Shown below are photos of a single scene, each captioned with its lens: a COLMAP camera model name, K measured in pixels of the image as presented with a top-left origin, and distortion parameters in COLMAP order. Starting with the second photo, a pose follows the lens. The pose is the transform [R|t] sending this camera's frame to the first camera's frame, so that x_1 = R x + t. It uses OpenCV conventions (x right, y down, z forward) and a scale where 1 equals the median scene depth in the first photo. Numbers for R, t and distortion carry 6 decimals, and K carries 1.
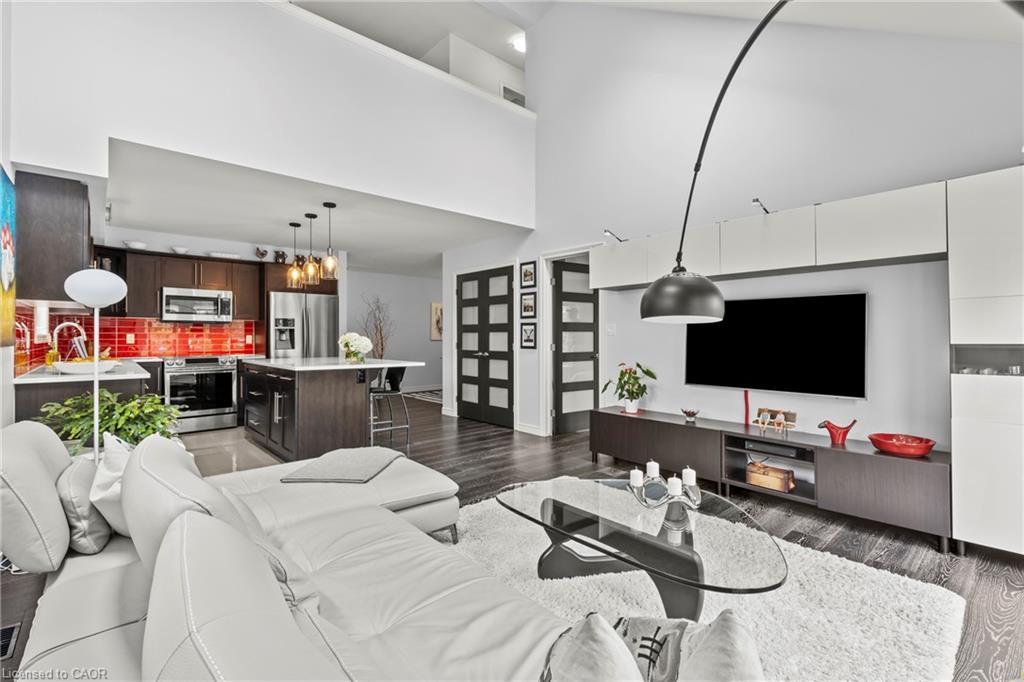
lens RADIAL K [[459.3, 0, 512.4], [0, 459.3, 333.0], [0, 0, 1]] dist [-0.000621, -0.000637]
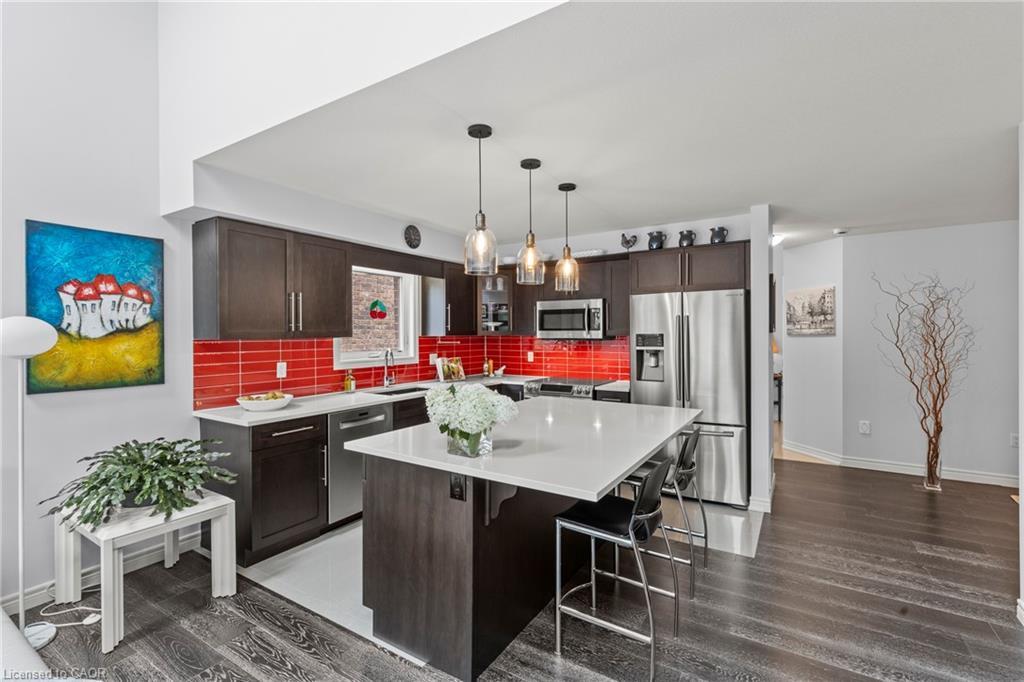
lens RADIAL K [[459.3, 0, 509.6], [0, 459.3, 338.7], [0, 0, 1]] dist [-0.000621, -0.000637]
pose [[0.270138, 0.010122, -0.962768, 0.083772], [0.010705, 0.999851, 0.013515, -0.037059], [0.962762, -0.013957, 0.269990, 0.657879]]
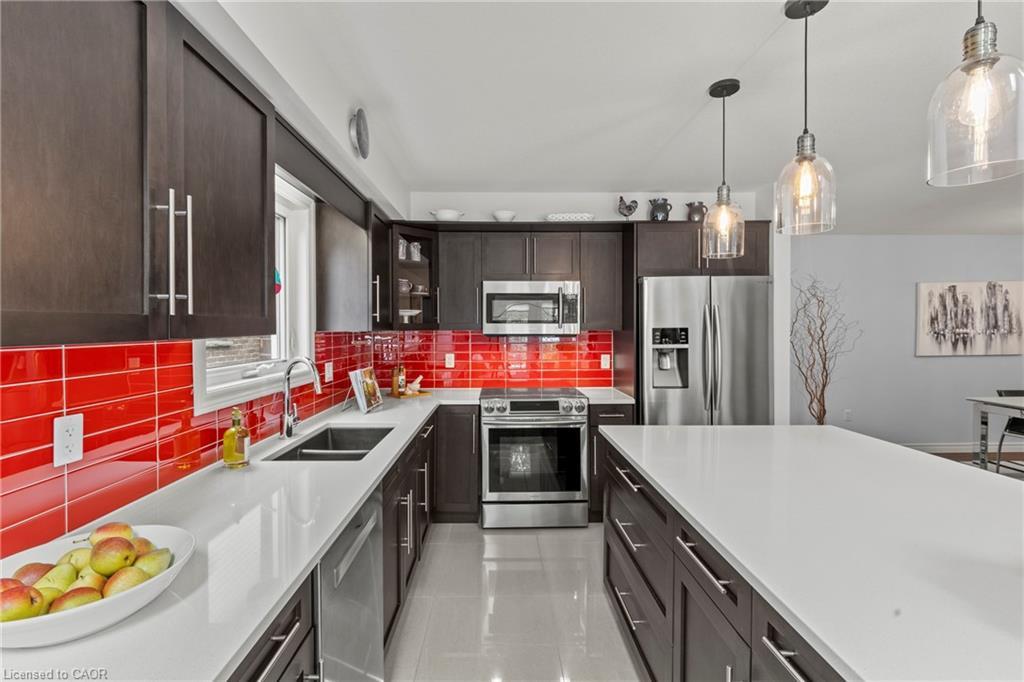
lens RADIAL K [[459.3, 0, 493.8], [0, 459.3, 336.6], [0, 0, 1]] dist [-0.000621, -0.000637]
pose [[0.740099, 0.012826, -0.672376, -0.310979], [0.006222, 0.999645, 0.025917, -0.037741], [0.672469, -0.023365, 0.739756, 0.513199]]
